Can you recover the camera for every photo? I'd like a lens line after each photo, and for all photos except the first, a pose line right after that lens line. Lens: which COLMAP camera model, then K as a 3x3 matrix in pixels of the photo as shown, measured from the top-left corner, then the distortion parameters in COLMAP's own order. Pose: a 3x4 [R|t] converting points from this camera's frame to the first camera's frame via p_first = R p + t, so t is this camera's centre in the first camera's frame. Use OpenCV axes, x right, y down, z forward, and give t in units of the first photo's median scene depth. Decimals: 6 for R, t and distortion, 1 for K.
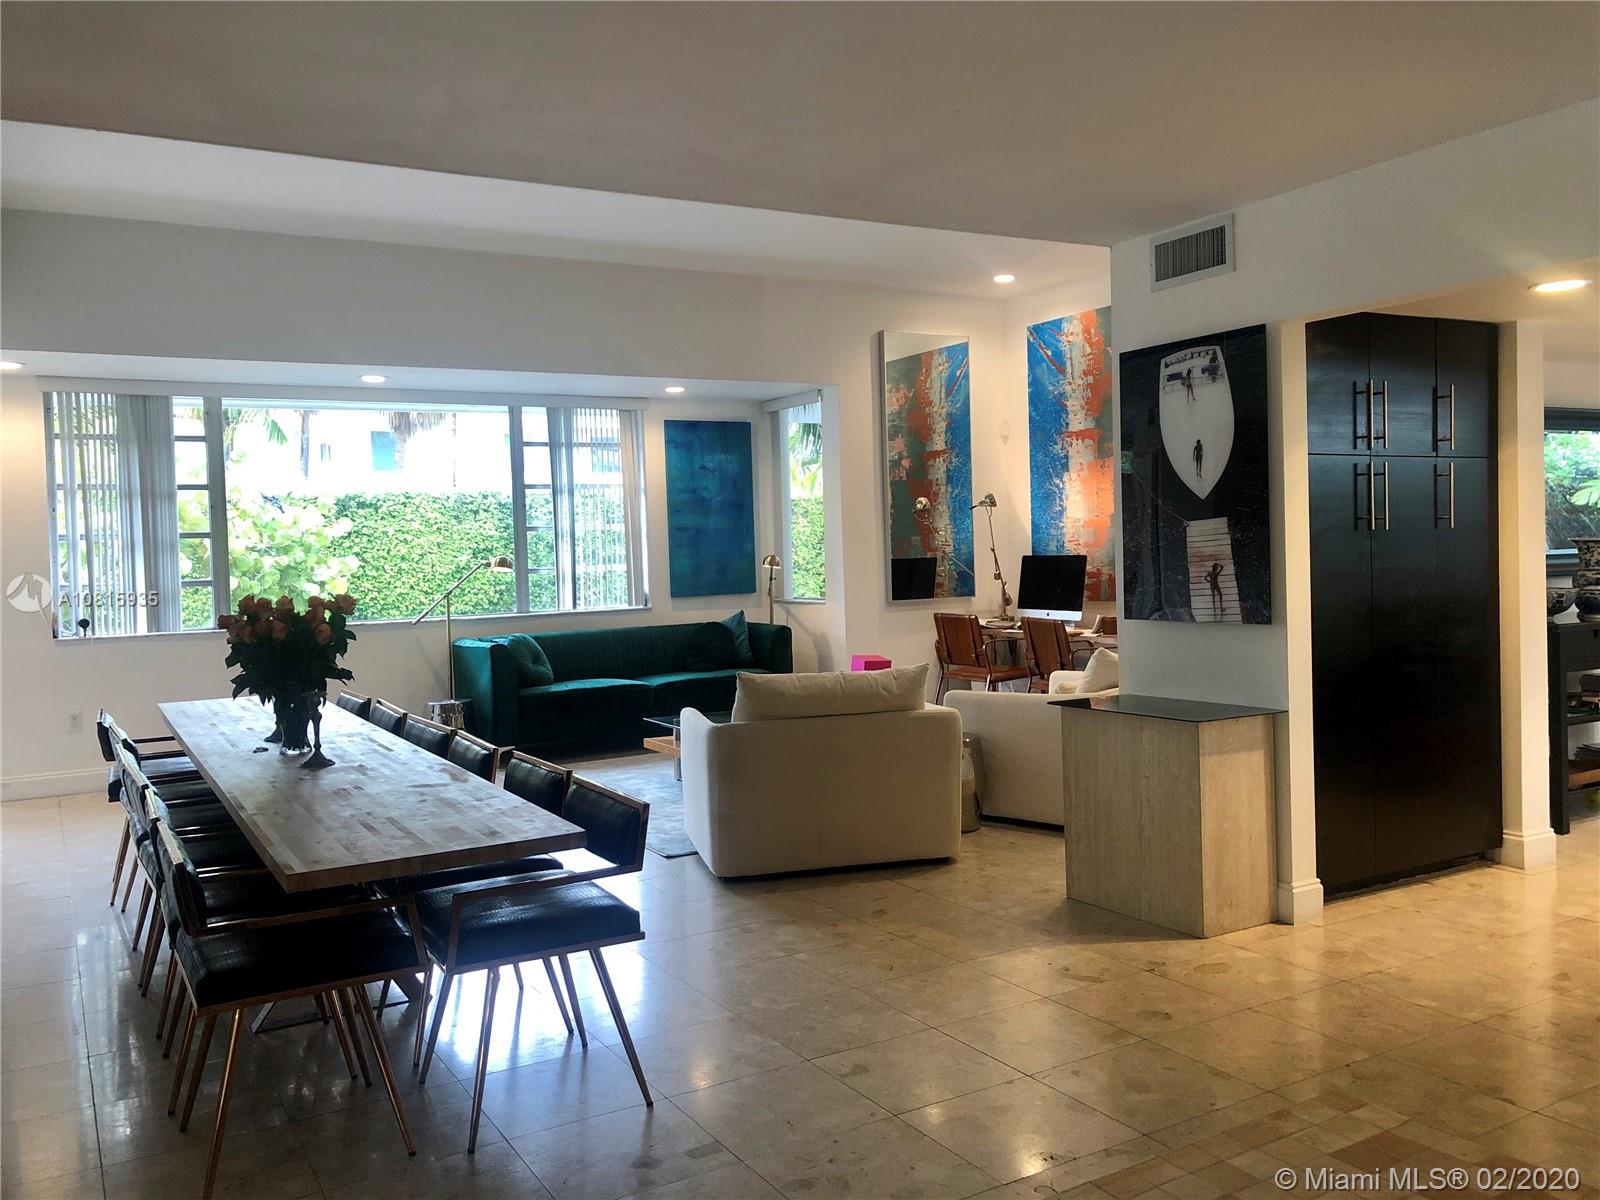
lens RADIAL K [[1289.0, 0, 793.4], [0, 1289.0, 597.1], [0, 0, 1]] dist [0.015859, 0.000742]
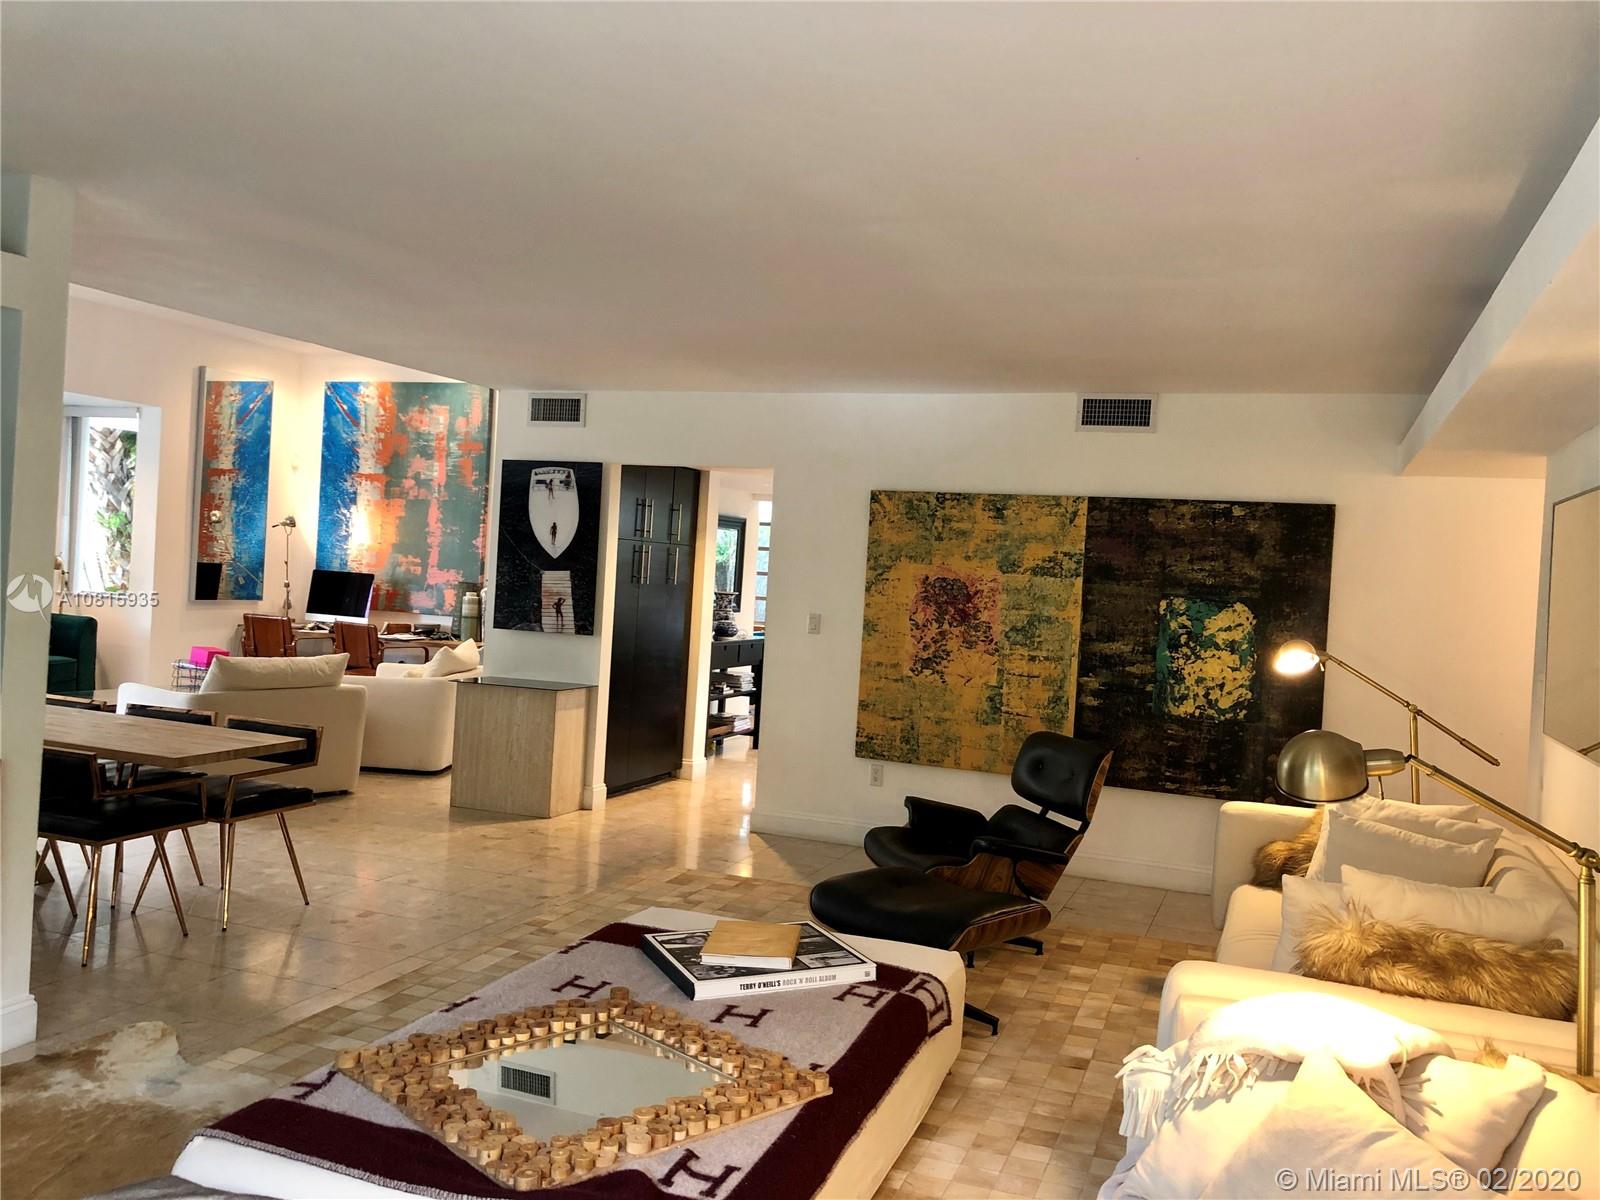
lens RADIAL K [[1289.0, 0, 800.9], [0, 1289.0, 598.4], [0, 0, 1]] dist [0.015859, 0.000742]
pose [[0.771404, 0.061877, 0.633330, -0.359556], [-0.058729, 0.997936, -0.025966, -0.000156], [-0.633629, -0.017165, 0.773446, -0.357720]]
